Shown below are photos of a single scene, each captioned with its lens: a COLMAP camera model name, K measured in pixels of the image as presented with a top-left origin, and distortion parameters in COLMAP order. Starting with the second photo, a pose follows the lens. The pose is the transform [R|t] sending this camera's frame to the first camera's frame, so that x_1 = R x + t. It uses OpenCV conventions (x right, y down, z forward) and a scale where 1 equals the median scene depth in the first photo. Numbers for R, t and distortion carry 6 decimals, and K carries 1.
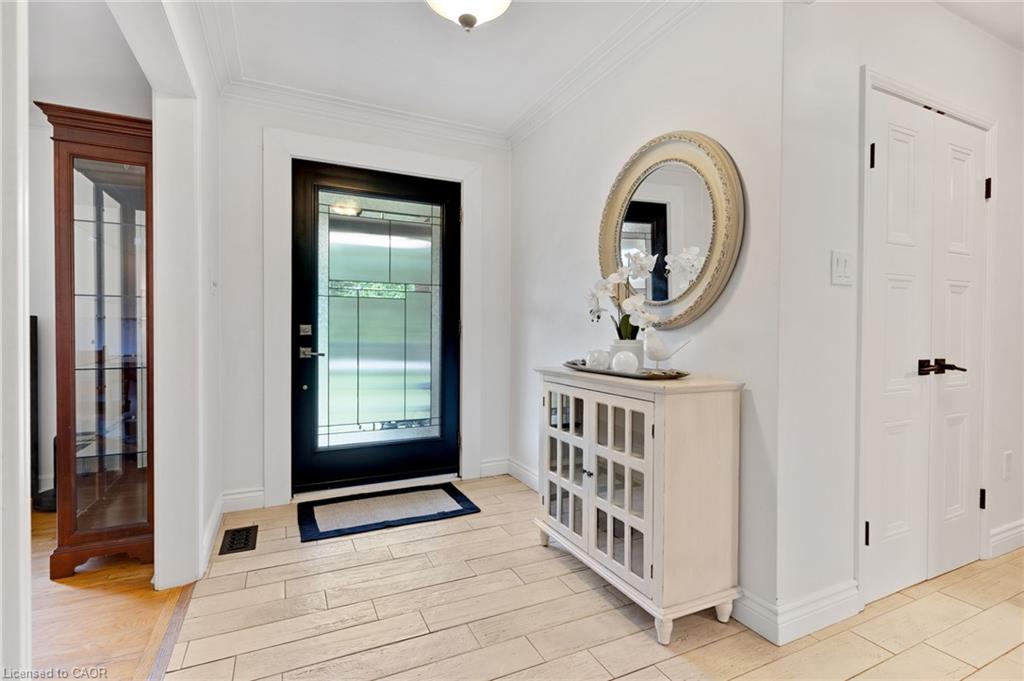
lens RADIAL K [[485.5, 0, 510.8], [0, 485.5, 336.7], [0, 0, 1]] dist [-0.000440, 0.000993]
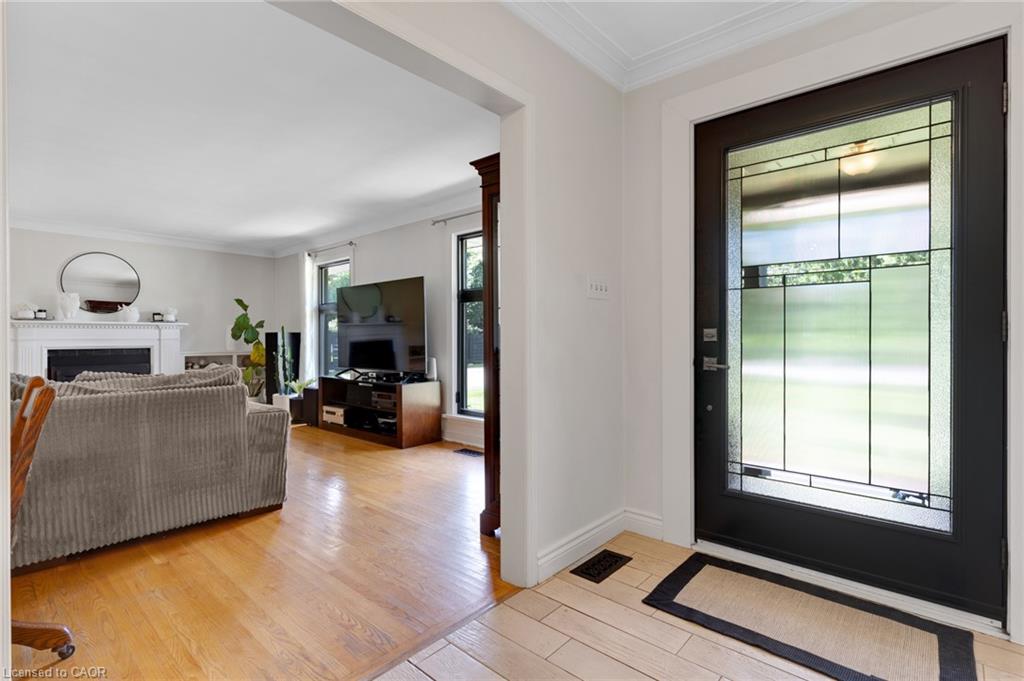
lens RADIAL K [[485.5, 0, 510.8], [0, 485.5, 336.7], [0, 0, 1]] dist [-0.000440, 0.000993]
pose [[0.386051, -0.004292, -0.922468, 0.178605], [-0.005311, 0.999962, -0.006875, -0.003830], [0.922462, 0.007553, 0.386014, 0.398552]]
